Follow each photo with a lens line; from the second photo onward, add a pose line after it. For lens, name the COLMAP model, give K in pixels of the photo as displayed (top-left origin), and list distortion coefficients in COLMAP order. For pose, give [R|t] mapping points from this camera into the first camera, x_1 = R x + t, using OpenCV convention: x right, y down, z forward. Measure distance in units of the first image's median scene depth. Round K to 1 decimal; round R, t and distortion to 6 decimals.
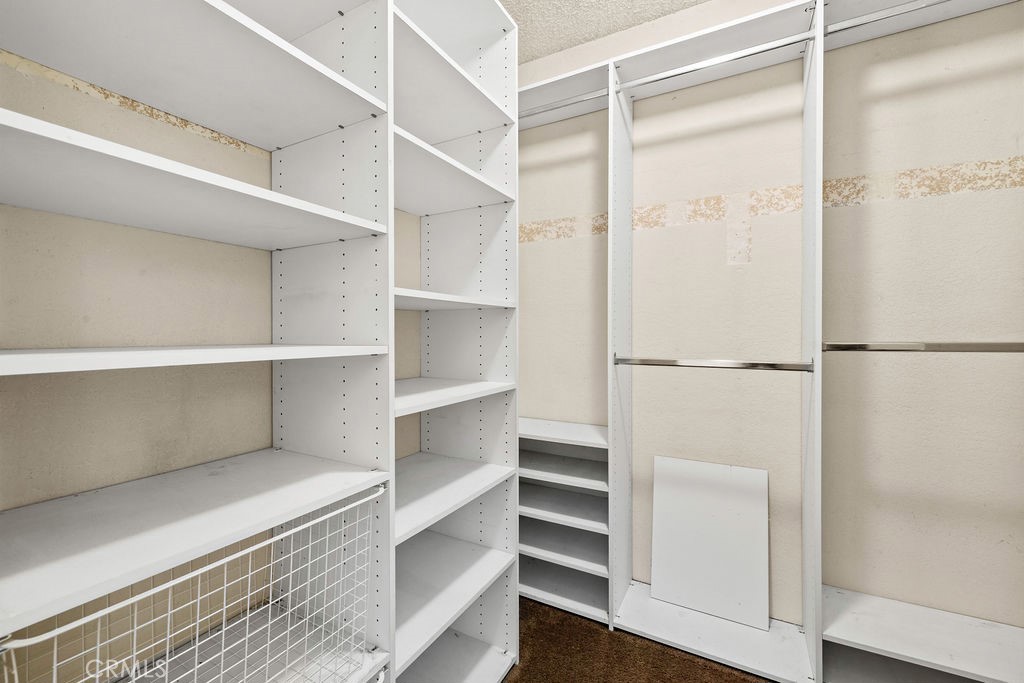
lens RADIAL K [[433.4, 0, 518.6], [0, 433.4, 341.6], [0, 0, 1]] dist [0.000082, 0.000868]
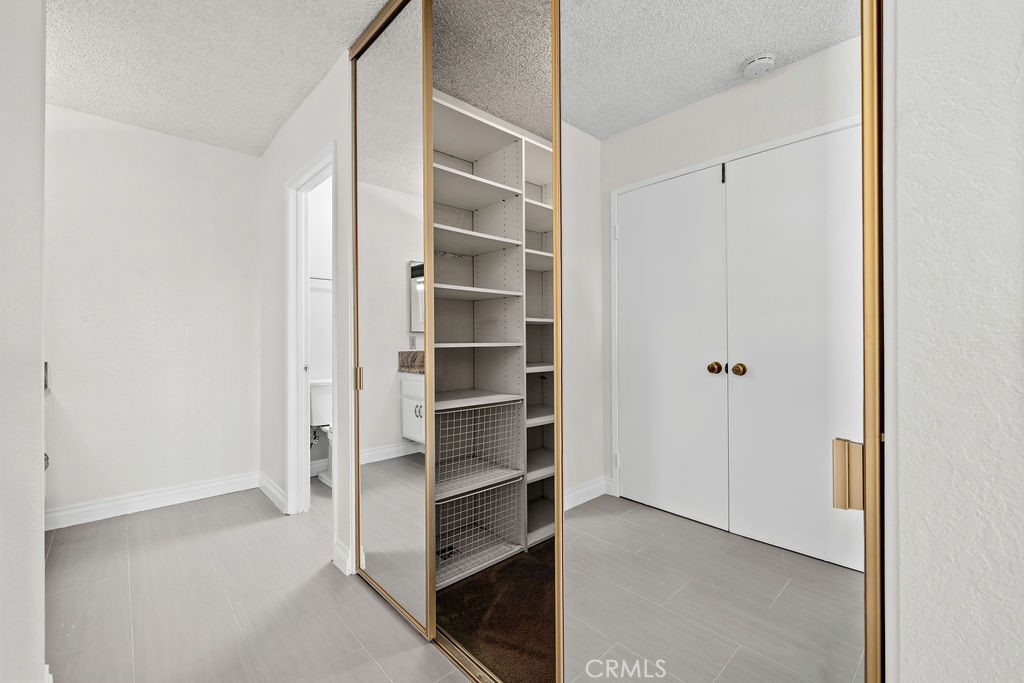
lens RADIAL K [[433.4, 0, 509.9], [0, 433.4, 338.7], [0, 0, 1]] dist [0.000082, 0.000868]
pose [[0.950634, -0.002532, -0.310303, 0.353581], [0.003252, 0.999993, 0.001800, -0.015852], [0.310297, -0.002720, 0.950636, -1.236390]]
